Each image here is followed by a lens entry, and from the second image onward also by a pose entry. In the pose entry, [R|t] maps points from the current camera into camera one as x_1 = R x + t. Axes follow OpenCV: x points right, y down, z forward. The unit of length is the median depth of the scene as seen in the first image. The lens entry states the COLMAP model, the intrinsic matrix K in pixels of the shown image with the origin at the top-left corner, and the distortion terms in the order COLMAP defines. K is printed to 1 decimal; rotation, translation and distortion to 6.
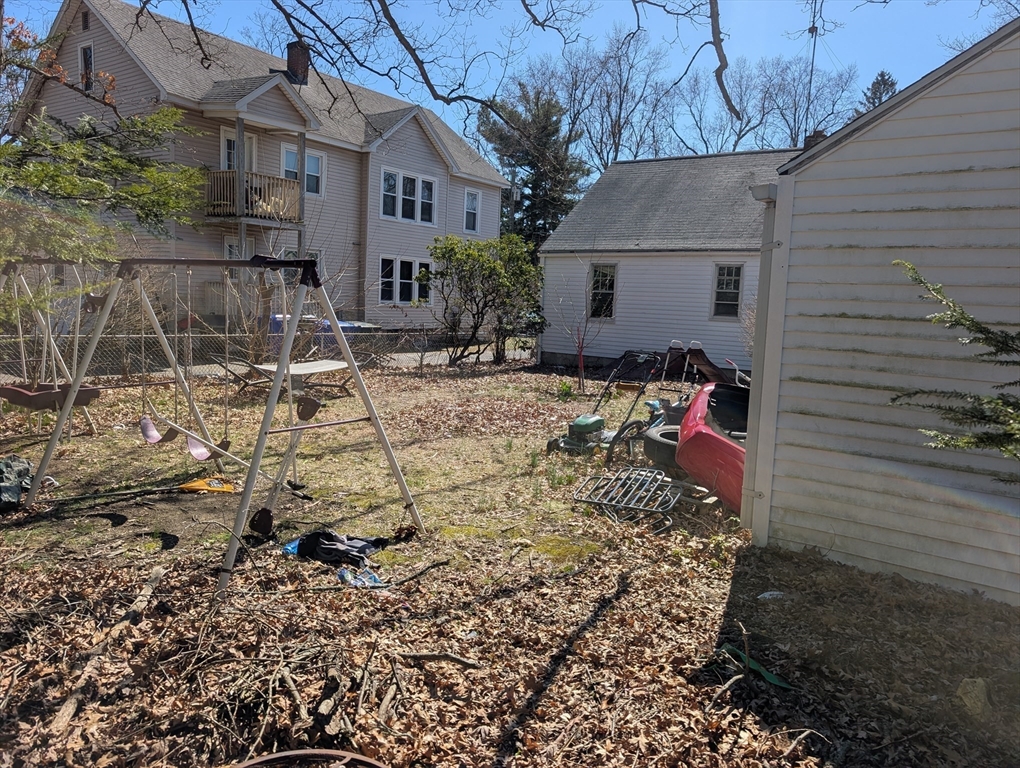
lens RADIAL K [[724.4, 0, 510.0], [0, 724.4, 384.0], [0, 0, 1]] dist [0.006412, 0.000934]
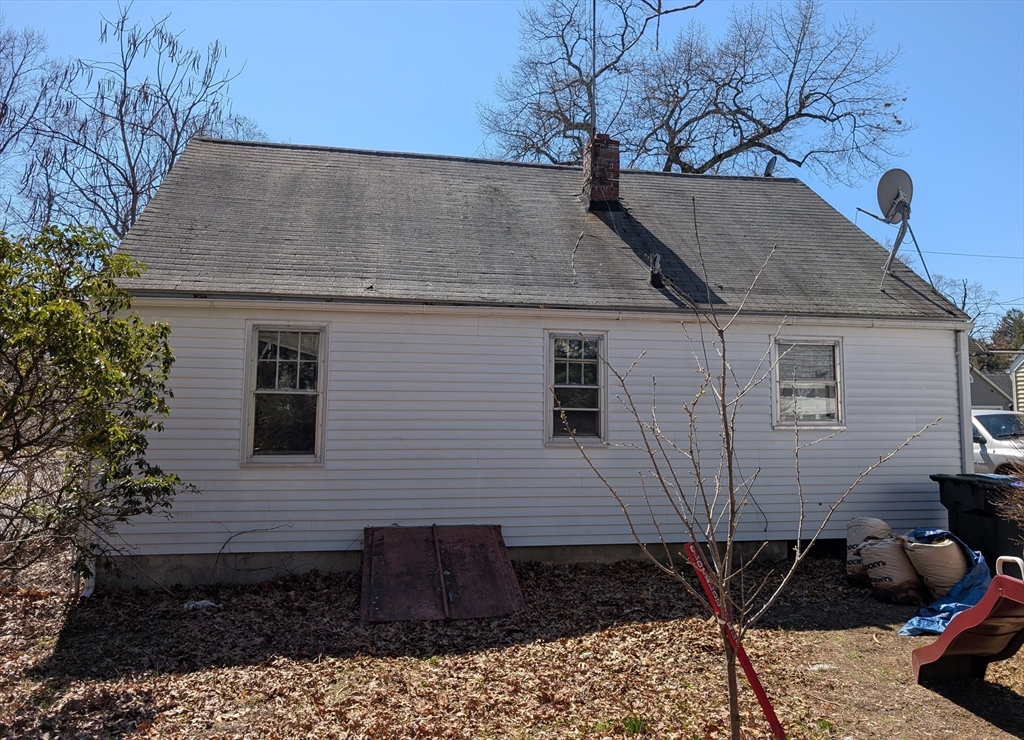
lens RADIAL K [[759.3, 0, 512.3], [0, 759.3, 329.6], [0, 0, 1]] dist [-0.001035, -0.001957]
pose [[0.673955, 0.045109, 0.737394, -0.113416], [0.107284, 0.981577, -0.158101, -0.081363], [-0.730941, 0.185663, 0.656699, 0.622953]]
